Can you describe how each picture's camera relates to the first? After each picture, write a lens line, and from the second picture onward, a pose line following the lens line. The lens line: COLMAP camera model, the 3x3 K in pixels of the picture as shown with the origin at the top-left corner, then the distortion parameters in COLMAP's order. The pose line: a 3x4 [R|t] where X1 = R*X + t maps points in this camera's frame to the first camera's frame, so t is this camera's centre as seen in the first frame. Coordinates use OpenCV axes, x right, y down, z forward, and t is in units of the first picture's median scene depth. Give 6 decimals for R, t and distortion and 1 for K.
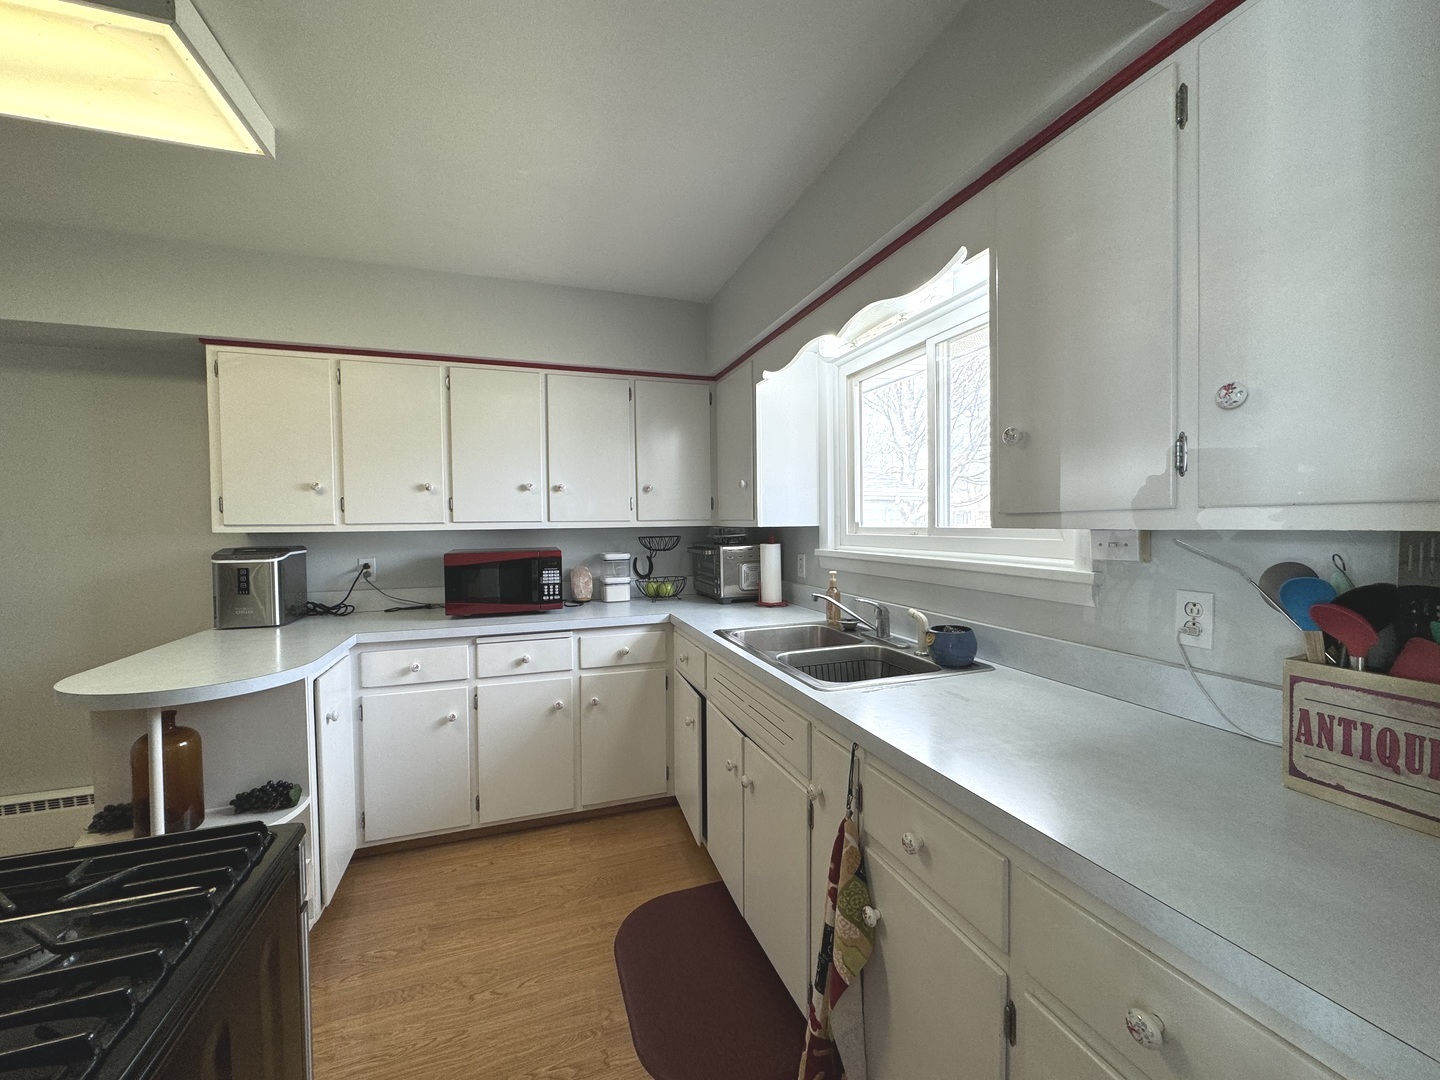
lens RADIAL K [[572.5, 0, 720.0], [0, 572.5, 540.0], [0, 0, 1]] dist [-0.000952, 0.000014]
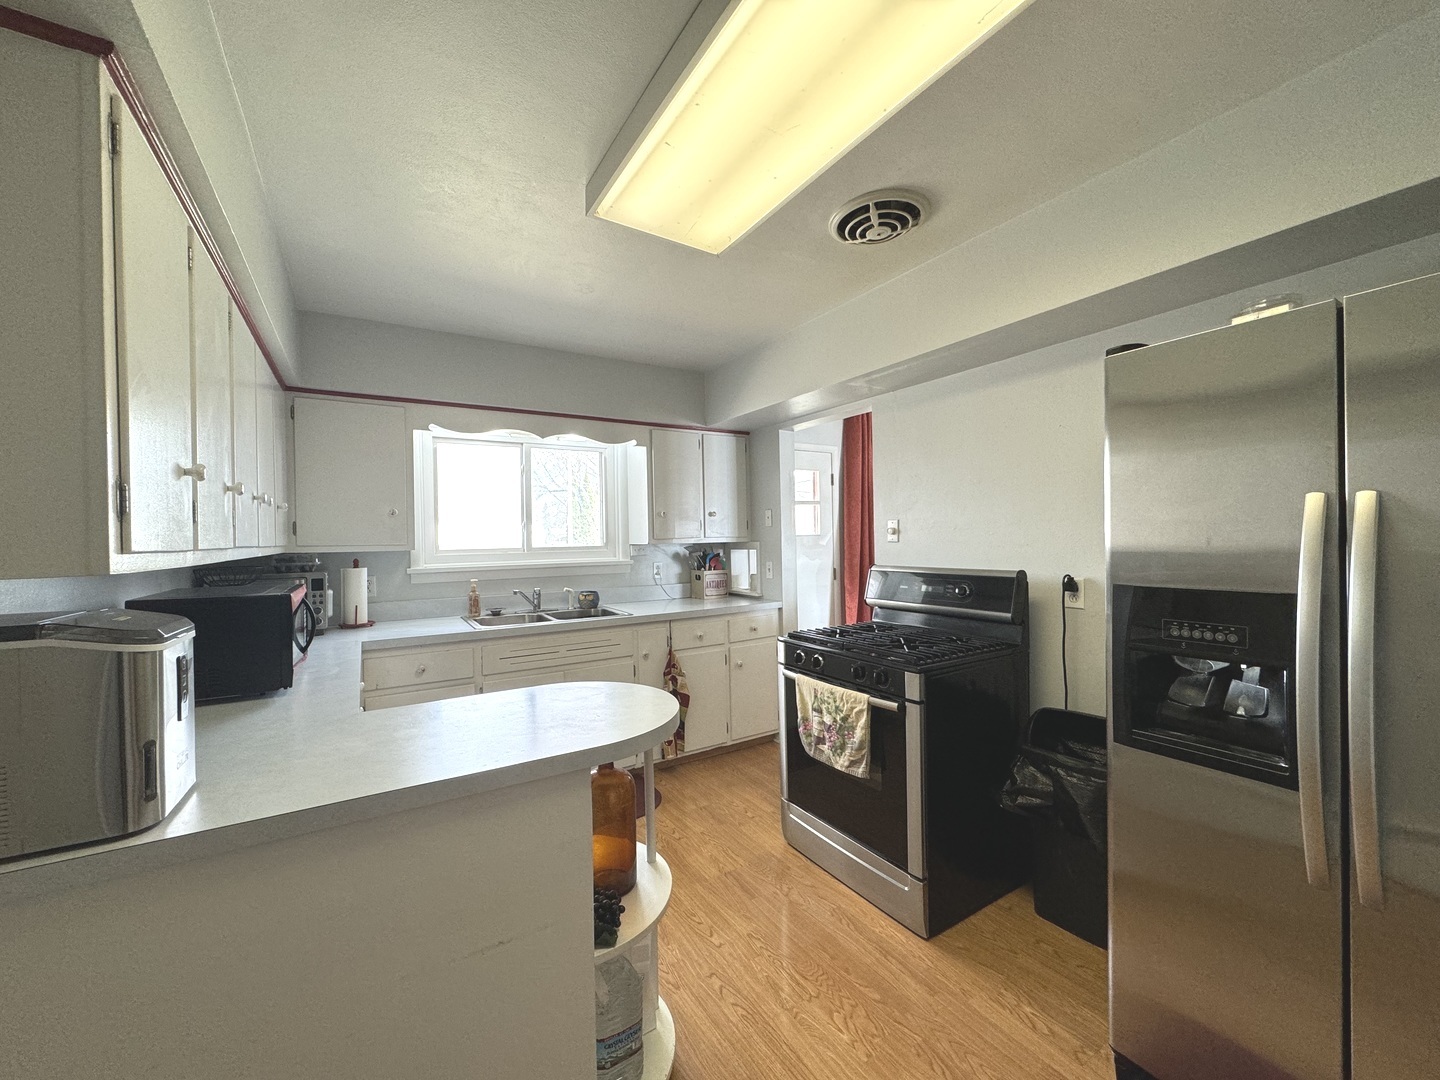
lens RADIAL K [[572.5, 0, 720.0], [0, 572.5, 540.0], [0, 0, 1]] dist [-0.000952, 0.000014]
pose [[-0.220664, 0.007730, 0.975319, -1.540028], [0.049276, 0.998780, 0.003232, -0.020818], [-0.974104, 0.048773, -0.220775, 0.826480]]
